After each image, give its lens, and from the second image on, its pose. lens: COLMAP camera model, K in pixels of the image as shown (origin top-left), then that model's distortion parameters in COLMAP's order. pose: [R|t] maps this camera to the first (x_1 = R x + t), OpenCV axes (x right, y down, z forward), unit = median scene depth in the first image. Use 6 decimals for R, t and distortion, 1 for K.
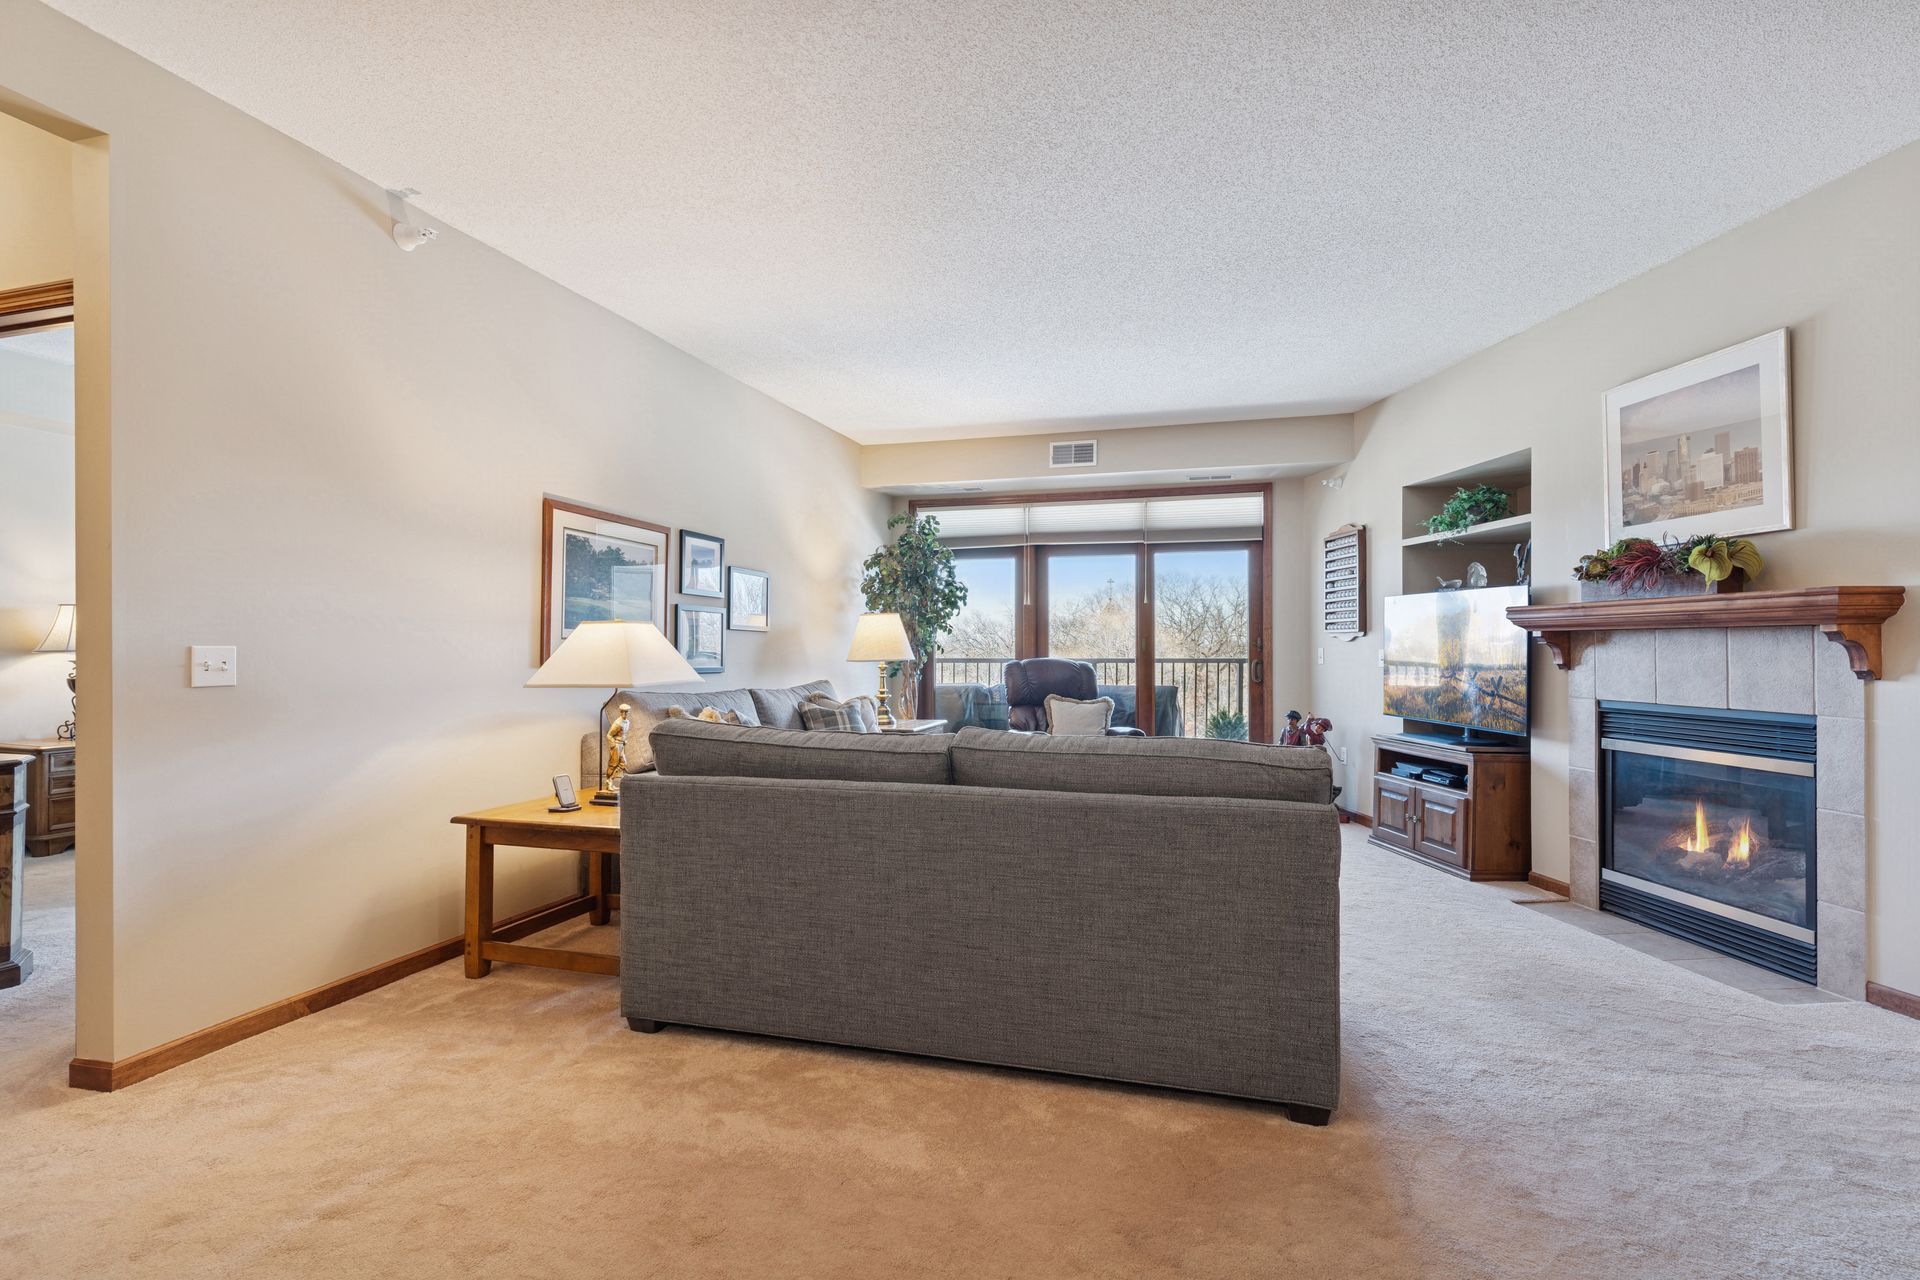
lens RADIAL K [[924.6, 0, 959.3], [0, 924.6, 641.8], [0, 0, 1]] dist [0.000945, 0.000540]
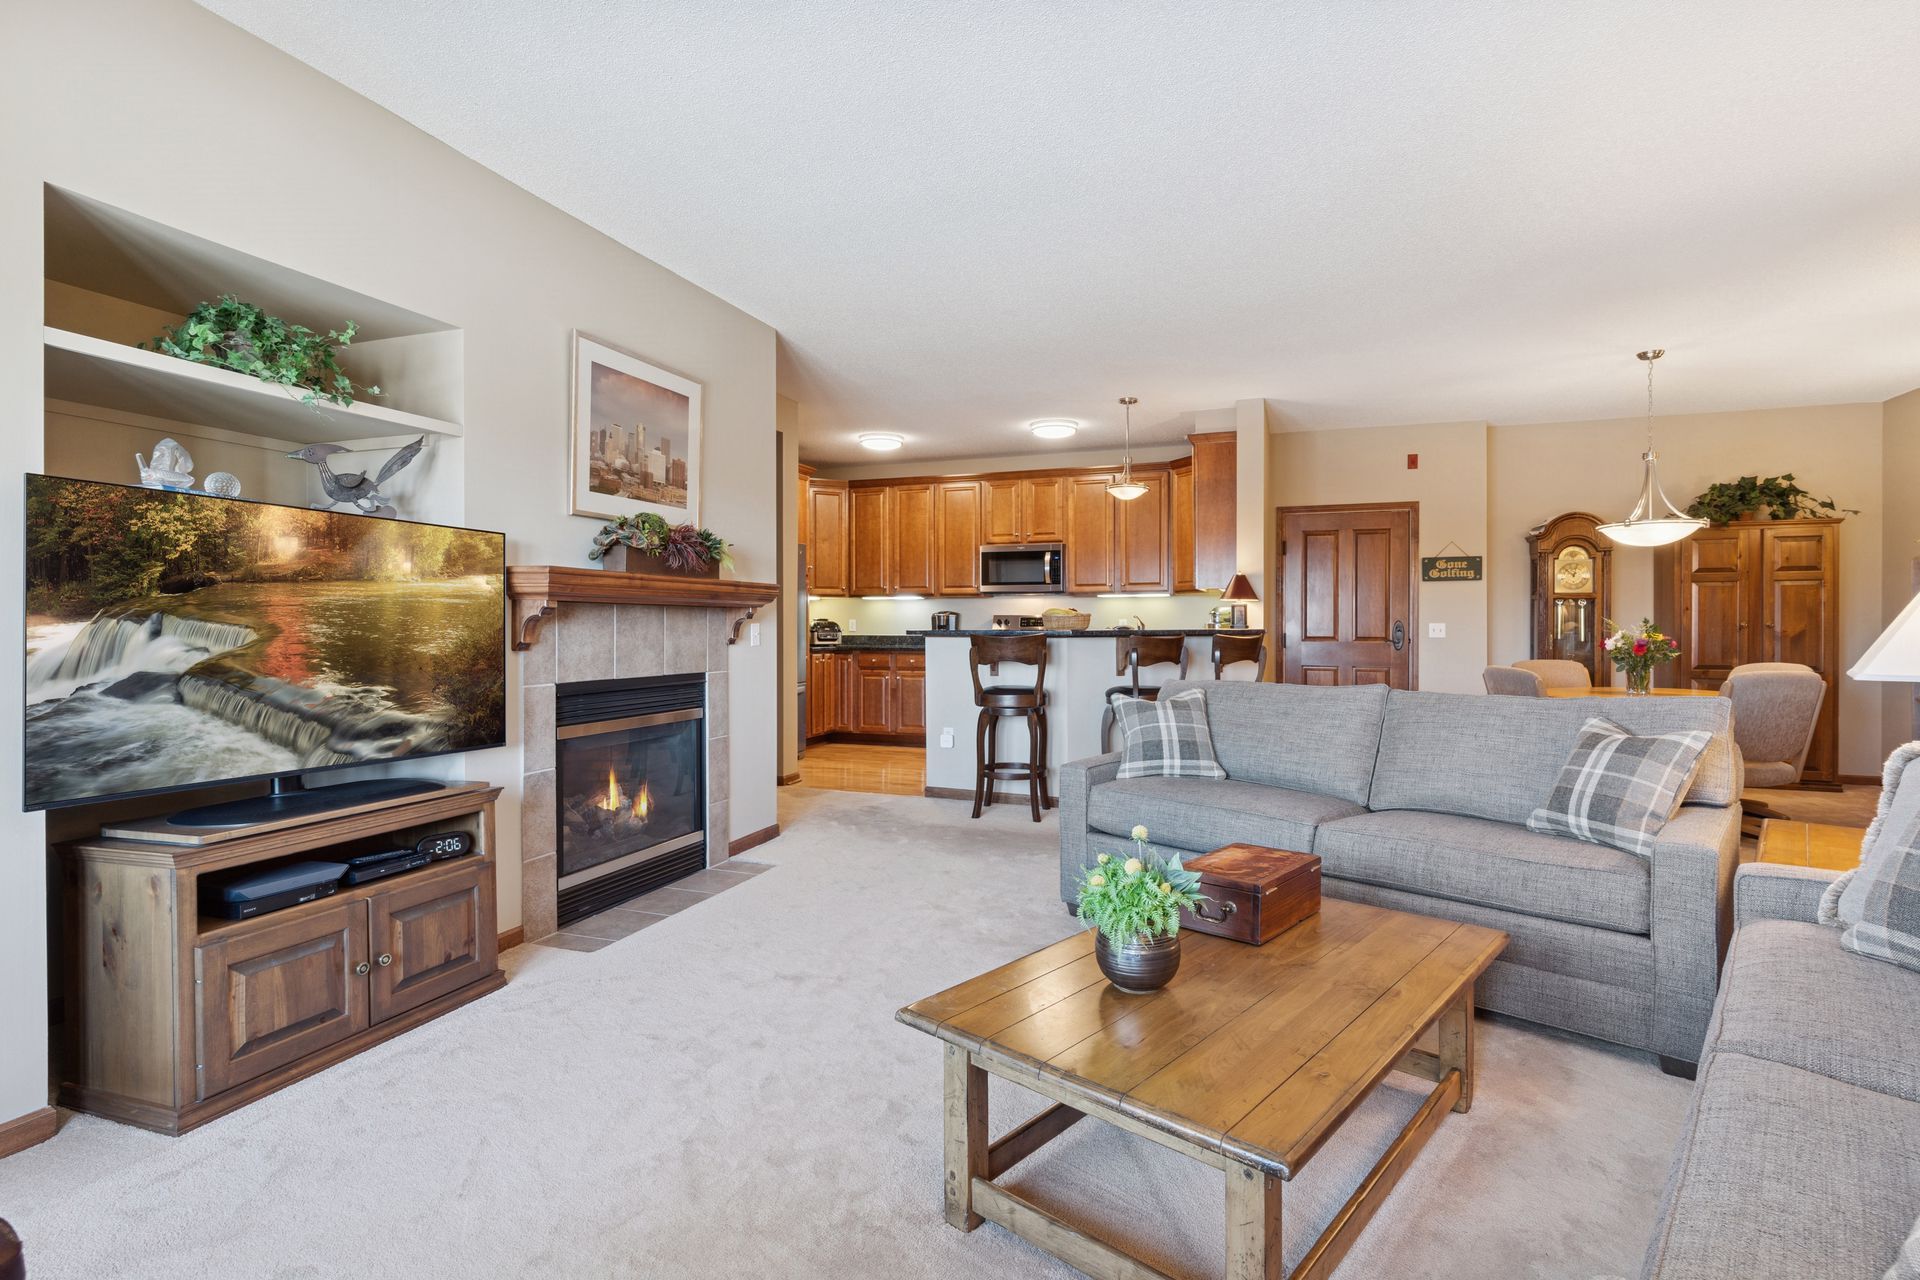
lens RADIAL K [[924.6, 0, 961.2], [0, 924.6, 632.8], [0, 0, 1]] dist [0.000945, 0.000540]
pose [[-0.899402, -0.004932, 0.437094, -0.010536], [-0.004851, 0.999987, 0.001303, 0.008935], [-0.437095, -0.000948, -0.899415, 1.106341]]
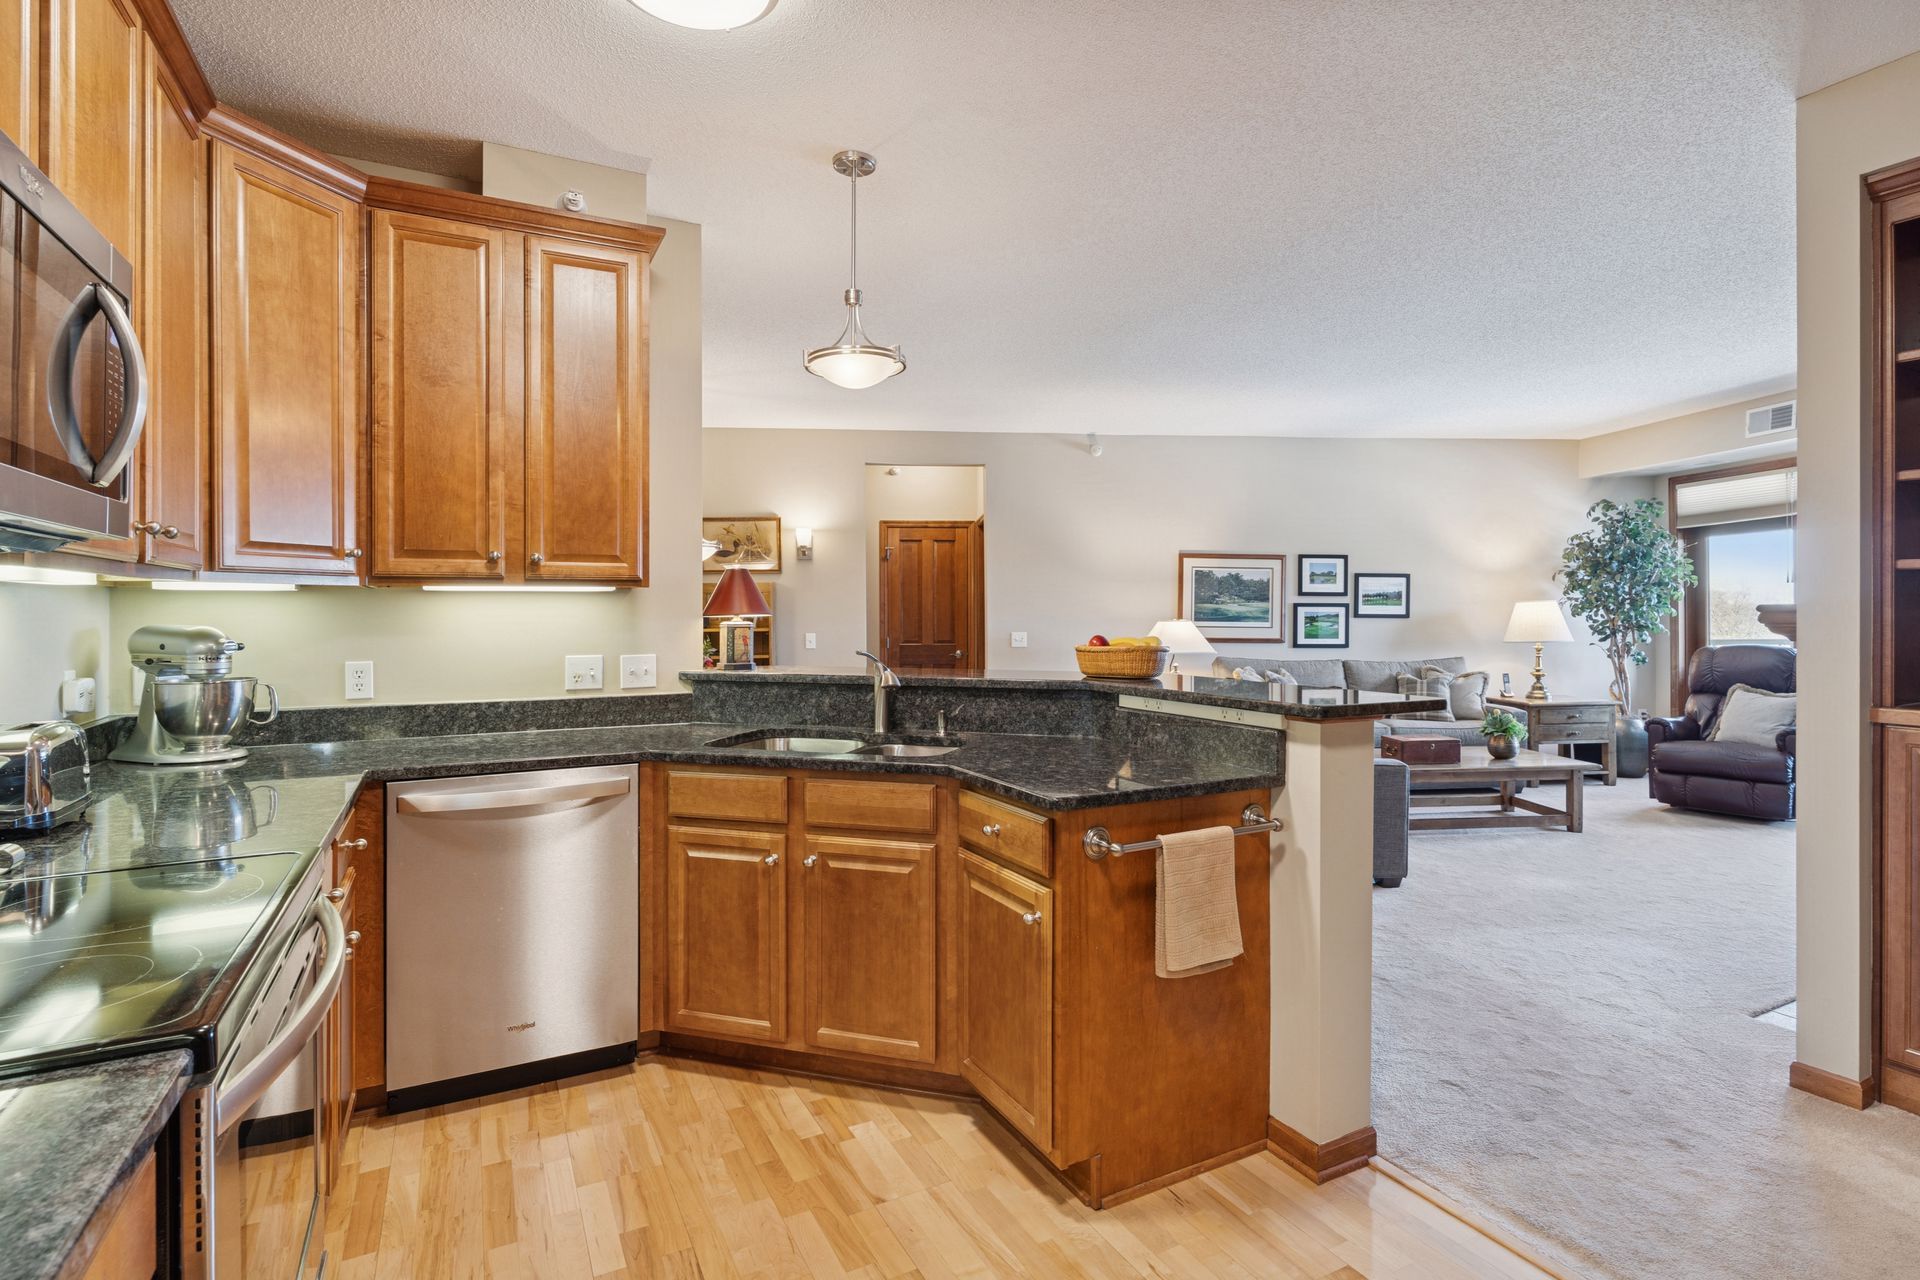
lens RADIAL K [[924.6, 0, 964.4], [0, 924.6, 607.6], [0, 0, 1]] dist [0.000945, 0.000540]
pose [[0.379105, -0.003720, -0.925346, 0.753118], [0.011305, 0.999936, 0.000611, -0.033038], [0.925284, -0.010693, 0.379123, -0.086552]]
